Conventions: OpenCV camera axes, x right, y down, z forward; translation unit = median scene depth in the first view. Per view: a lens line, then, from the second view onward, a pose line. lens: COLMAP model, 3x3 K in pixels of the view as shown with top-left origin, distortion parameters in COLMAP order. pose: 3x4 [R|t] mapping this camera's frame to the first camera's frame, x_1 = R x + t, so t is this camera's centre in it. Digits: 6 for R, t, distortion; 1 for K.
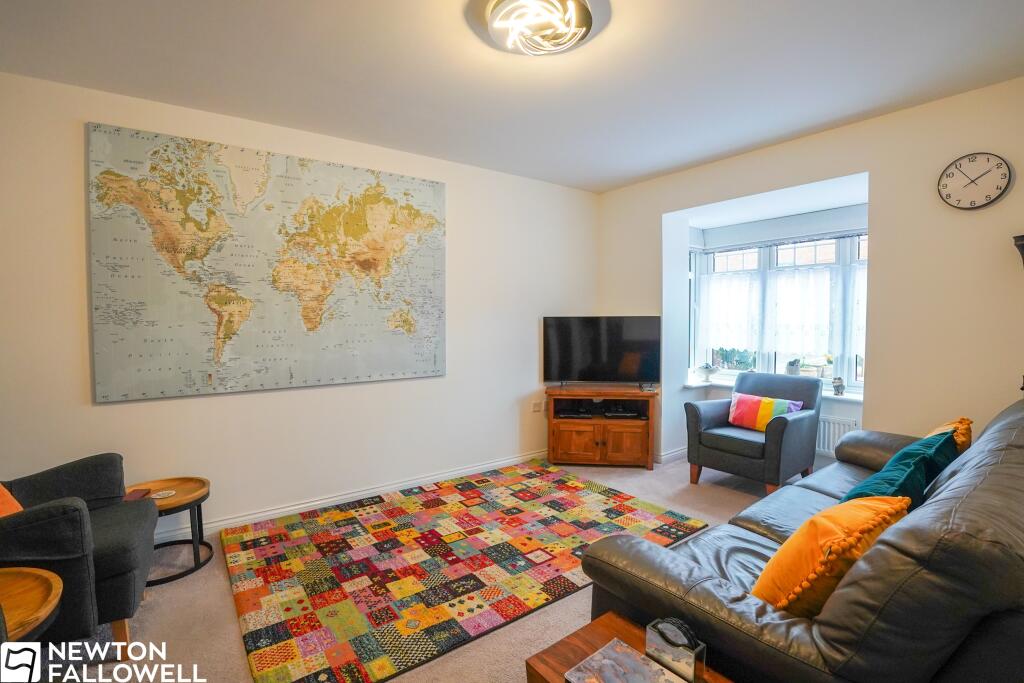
lens RADIAL K [[465.5, 0, 512.0], [0, 465.5, 341.5], [0, 0, 1]] dist [-0.064943, 0.016959]
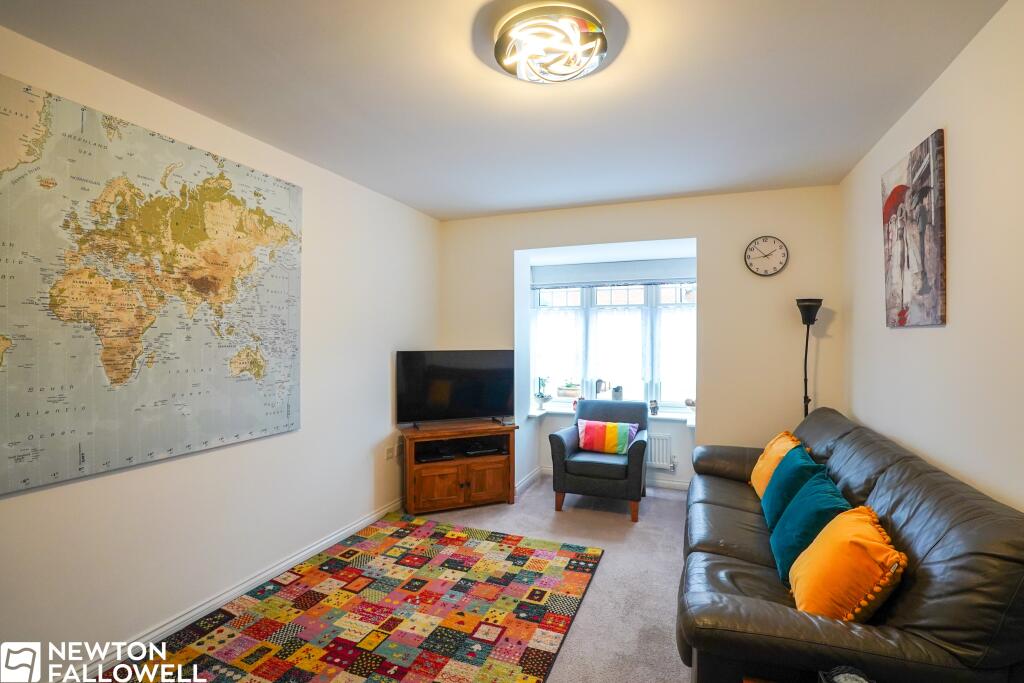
lens RADIAL K [[465.5, 0, 512.0], [0, 465.5, 341.5], [0, 0, 1]] dist [-0.064943, 0.016959]
pose [[0.847065, 0.001841, 0.531487, -0.280256], [0.021039, 0.999094, -0.036991, -0.043463], [-0.531073, 0.042516, 0.846258, 0.163058]]
